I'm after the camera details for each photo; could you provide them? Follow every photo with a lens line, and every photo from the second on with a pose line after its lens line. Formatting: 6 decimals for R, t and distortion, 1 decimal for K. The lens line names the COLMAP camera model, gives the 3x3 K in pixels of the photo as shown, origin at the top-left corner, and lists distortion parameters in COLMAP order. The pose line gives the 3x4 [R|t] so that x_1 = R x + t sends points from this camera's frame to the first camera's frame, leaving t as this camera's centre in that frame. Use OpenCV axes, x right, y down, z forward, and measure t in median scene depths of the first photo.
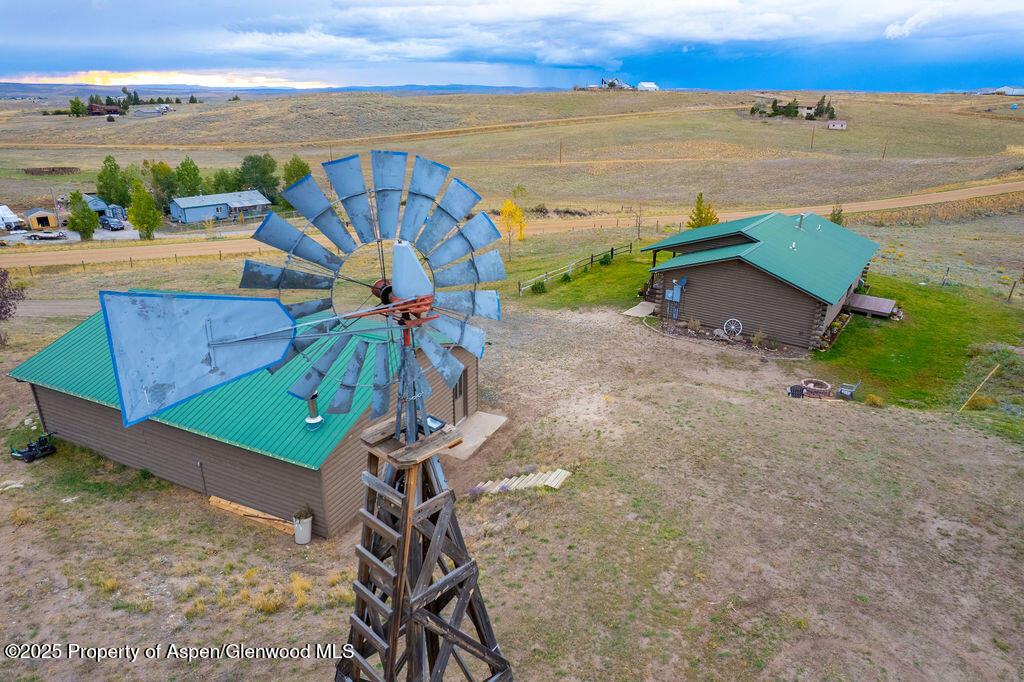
lens RADIAL K [[654.9, 0, 513.8], [0, 654.9, 344.5], [0, 0, 1]] dist [-0.073823, 0.069752]
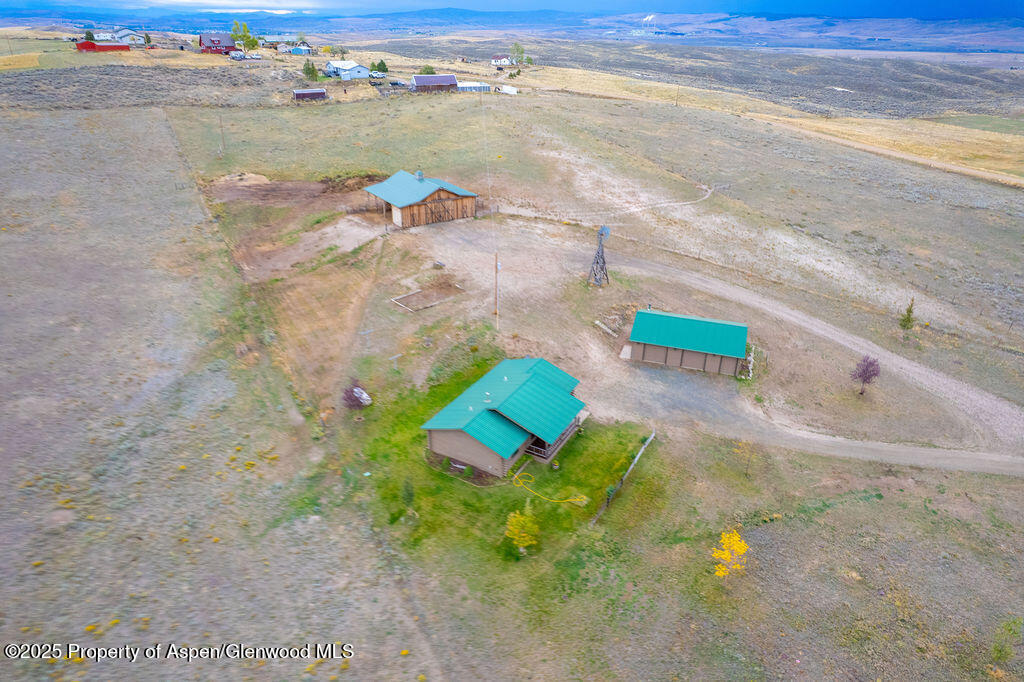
lens RADIAL K [[658.7, 0, 512.0], [0, 658.7, 341.0], [0, 0, 1]] dist [-0.079007, 0.068201]
pose [[-0.994405, 0.018545, -0.103998, 0.452969], [-0.064985, 0.668770, 0.740624, -1.220906], [0.083286, 0.743238, -0.663823, 1.624752]]
